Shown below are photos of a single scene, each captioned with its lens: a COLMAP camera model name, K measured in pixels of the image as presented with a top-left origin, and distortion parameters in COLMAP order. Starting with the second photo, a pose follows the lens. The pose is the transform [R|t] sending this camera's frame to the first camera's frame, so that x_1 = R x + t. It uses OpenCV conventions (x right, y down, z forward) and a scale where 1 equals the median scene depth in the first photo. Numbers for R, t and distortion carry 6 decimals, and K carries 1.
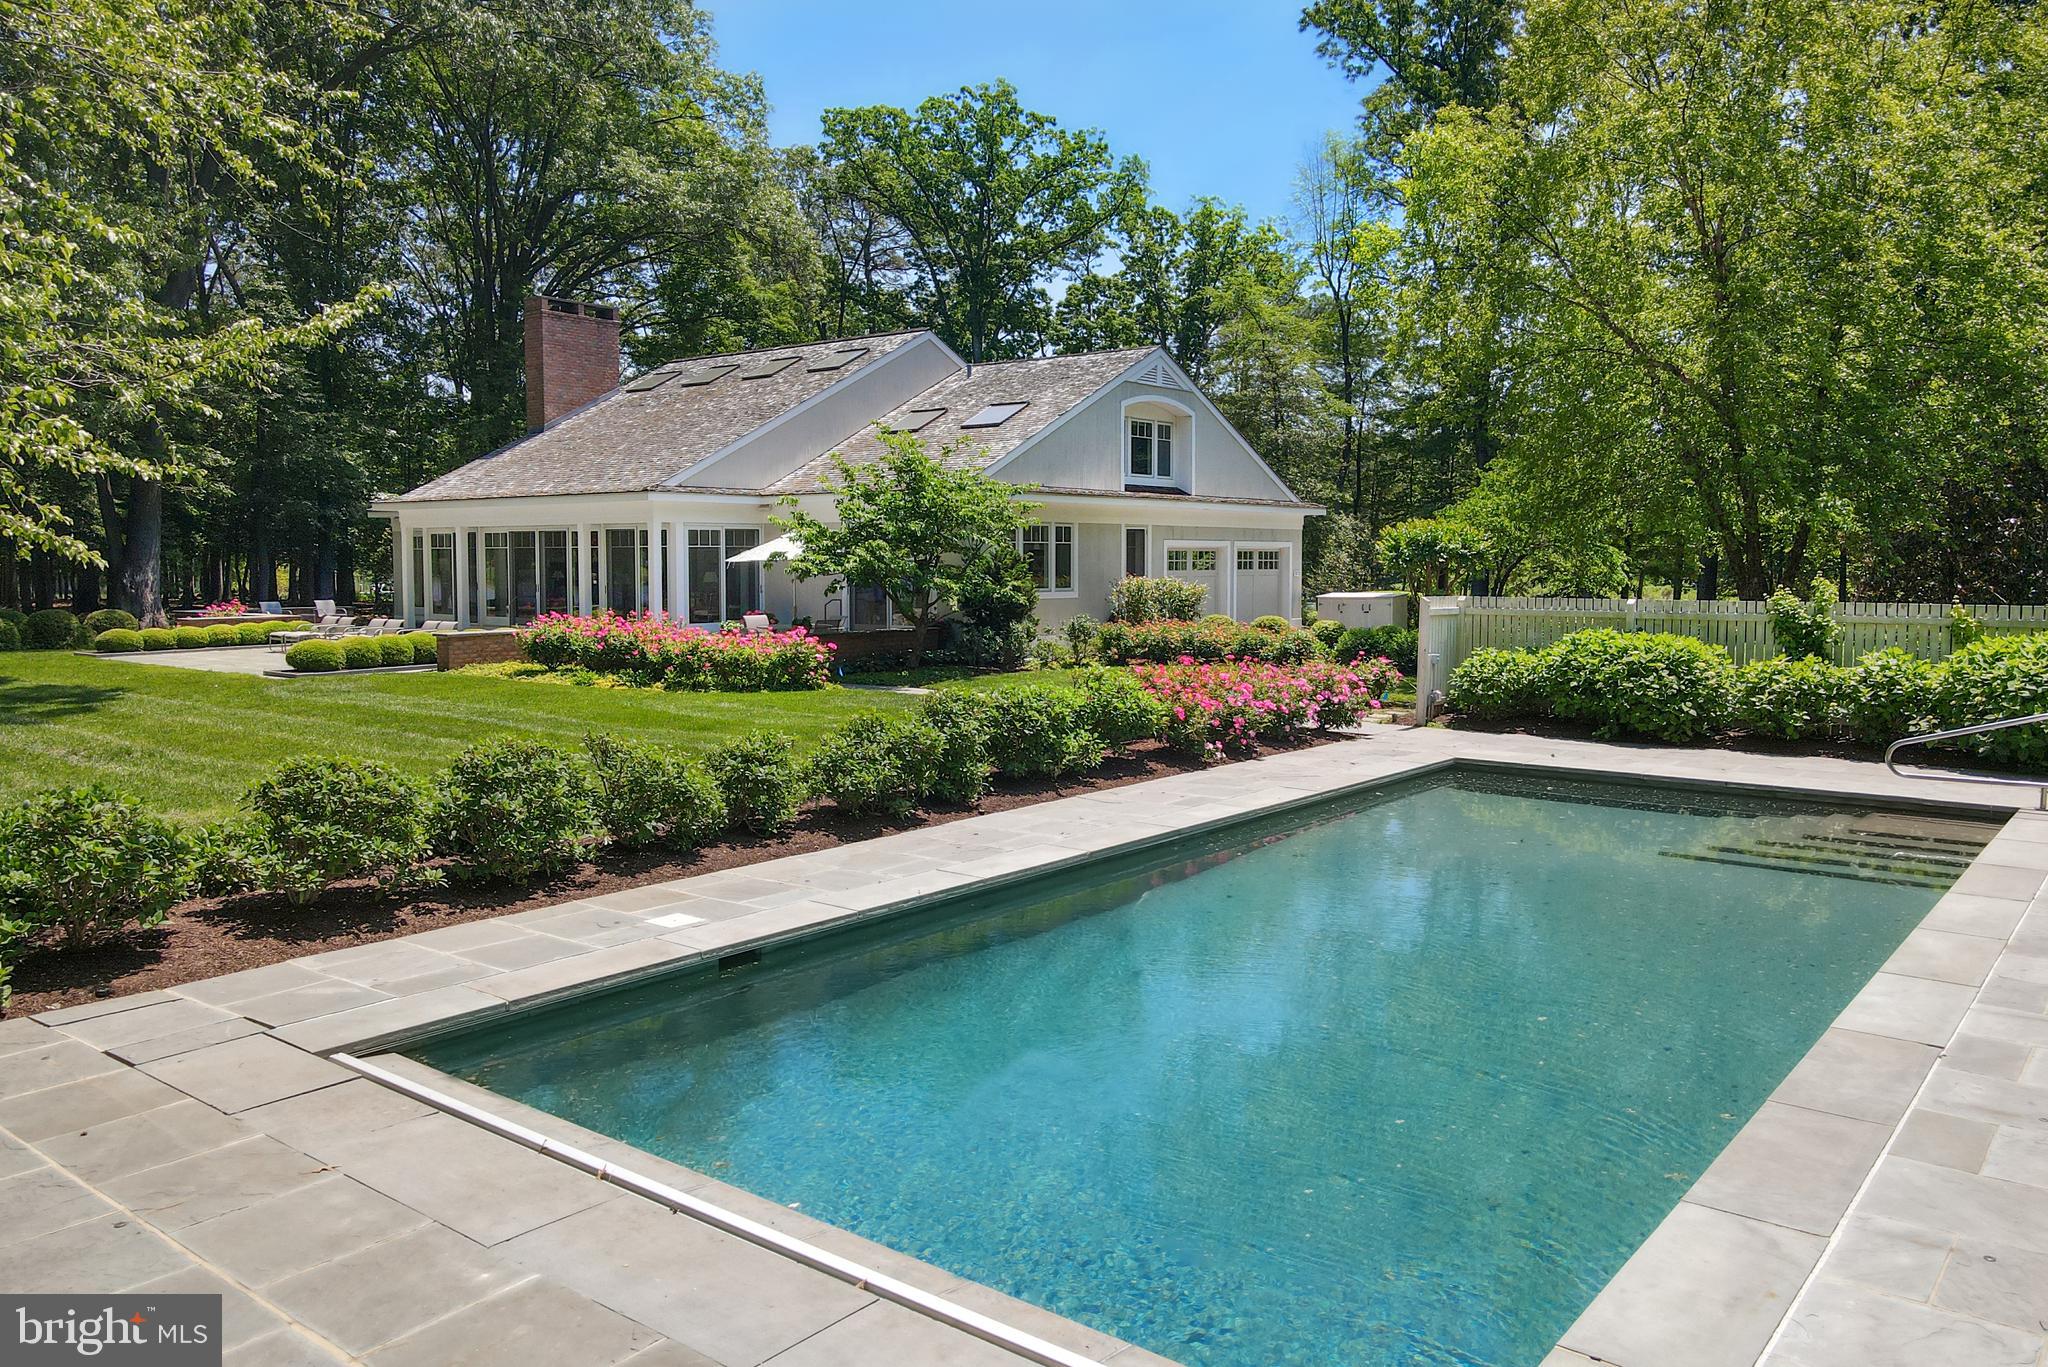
lens RADIAL K [[1495.1, 0, 1029.1], [0, 1495.1, 678.4], [0, 0, 1]] dist [-0.000013, -0.000829]
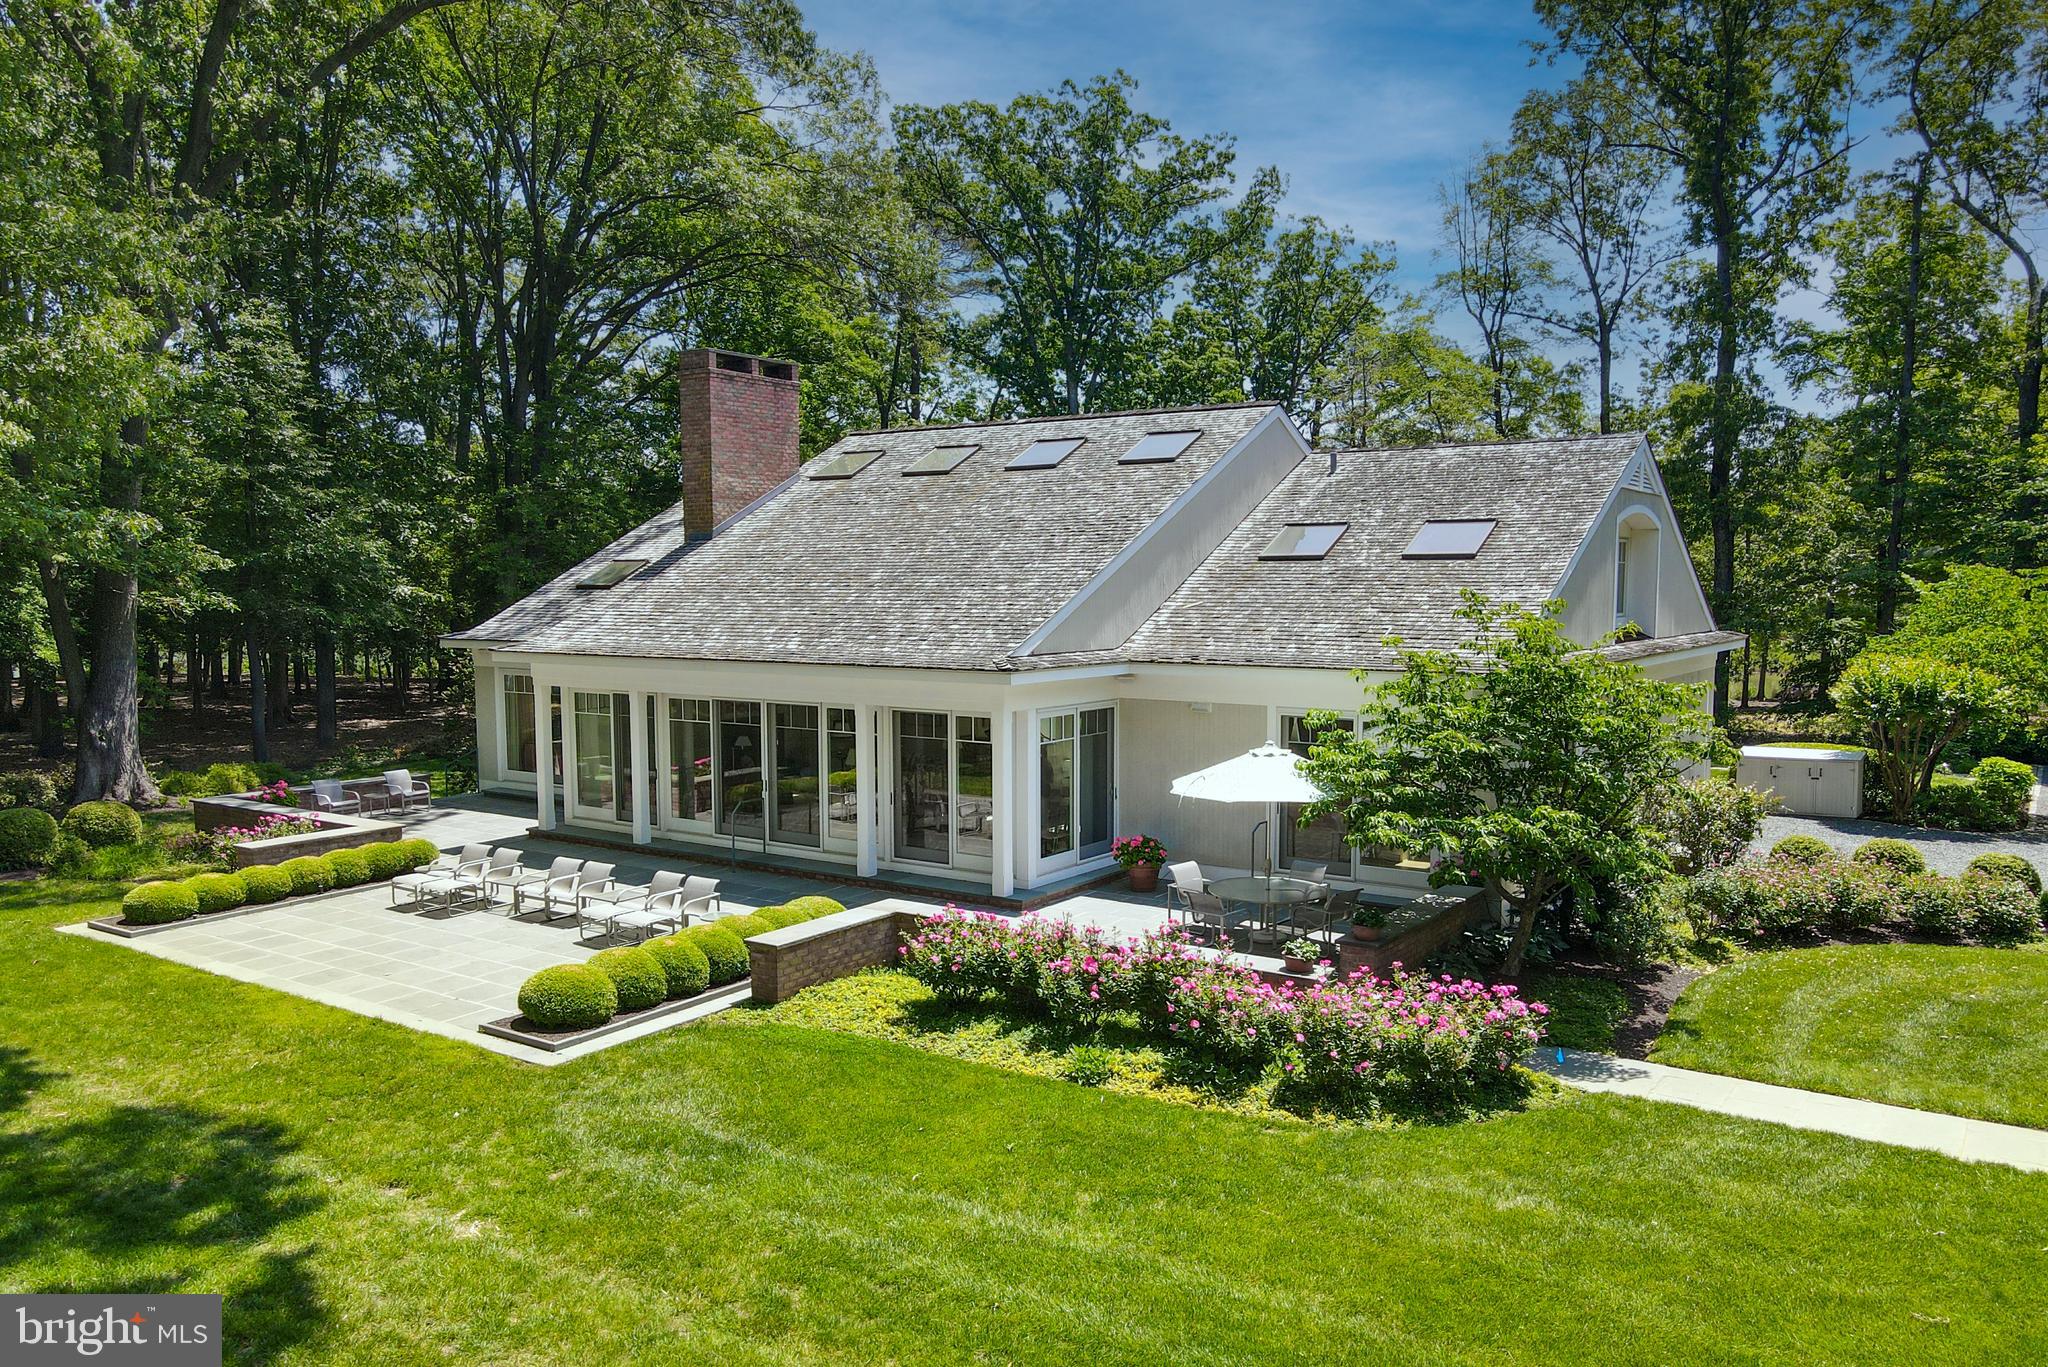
lens RADIAL K [[1496.4, 0, 1016.9], [0, 1496.4, 749.1], [0, 0, 1]] dist [0.004444, -0.030323]
pose [[0.997827, -0.009517, 0.065196, -0.222787], [0.007411, 0.999445, 0.032465, -0.084924], [-0.065469, -0.031911, 0.997344, 0.267228]]
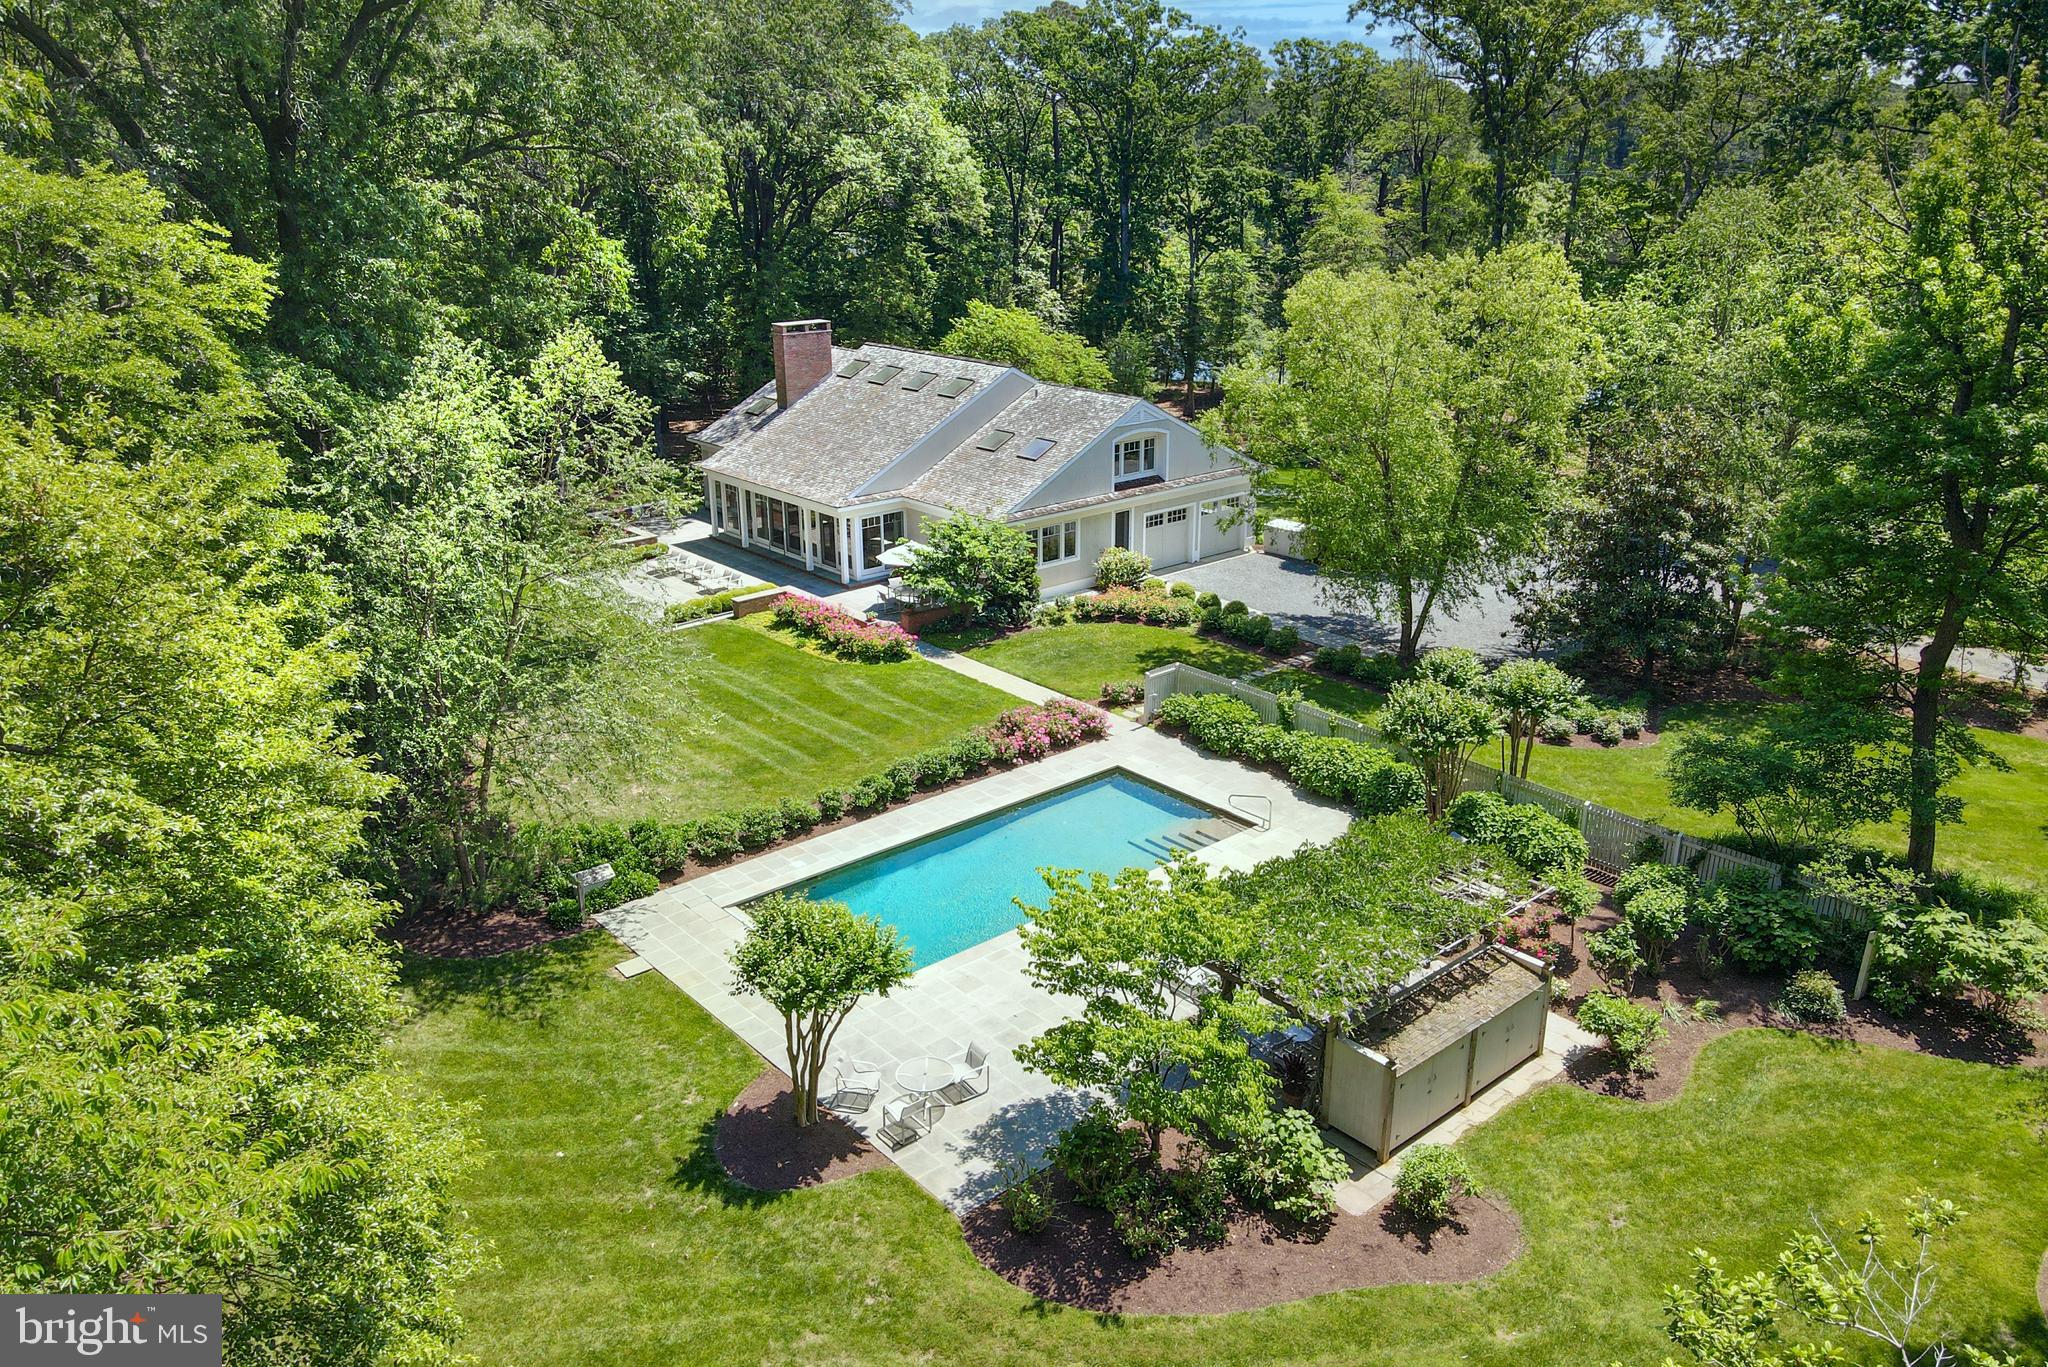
lens RADIAL K [[1495.1, 0, 1029.1], [0, 1495.1, 678.4], [0, 0, 1]] dist [-0.000013, -0.000829]
pose [[0.983309, 0.055177, -0.173377, 0.230514], [-0.008232, 0.965424, 0.260554, -0.303524], [0.181759, -0.254778, 0.949764, -0.567867]]
